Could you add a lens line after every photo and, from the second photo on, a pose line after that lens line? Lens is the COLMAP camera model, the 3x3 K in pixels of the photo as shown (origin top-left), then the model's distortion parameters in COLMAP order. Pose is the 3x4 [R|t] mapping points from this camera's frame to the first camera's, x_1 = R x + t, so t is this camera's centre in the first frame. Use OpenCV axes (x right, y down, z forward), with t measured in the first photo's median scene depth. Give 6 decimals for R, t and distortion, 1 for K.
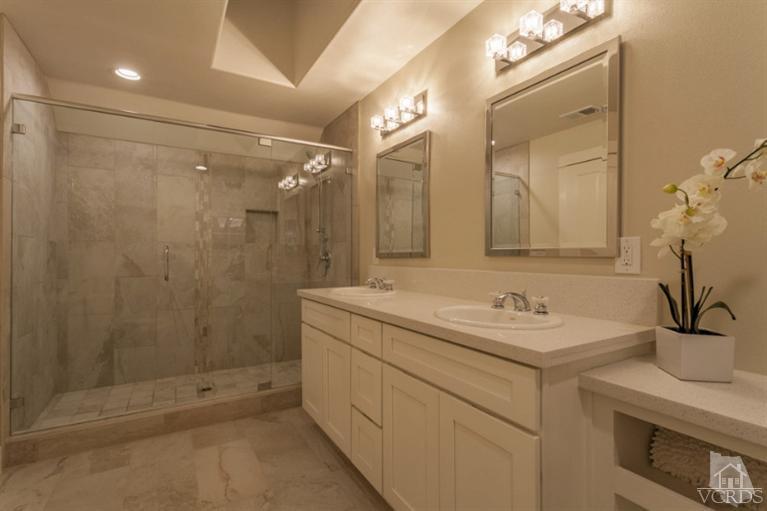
lens RADIAL K [[372.6, 0, 381.2], [0, 372.6, 255.7], [0, 0, 1]] dist [0.000799, -0.000838]
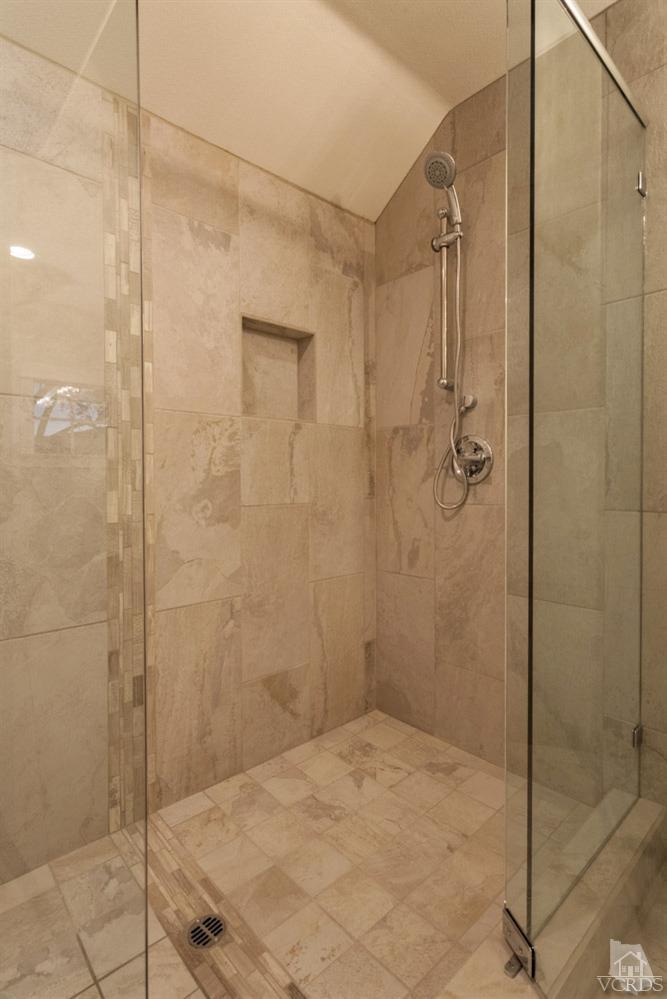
lens RADIAL K [[485.3, 0, 305.2], [0, 485.3, 488.8], [0, 0, 1]] dist [0.000799, -0.000838]
pose [[0.979513, -0.013338, 0.200940, -0.408665], [0.011011, 0.999859, 0.012695, 0.030774], [-0.201081, -0.010222, 0.979521, 0.566271]]
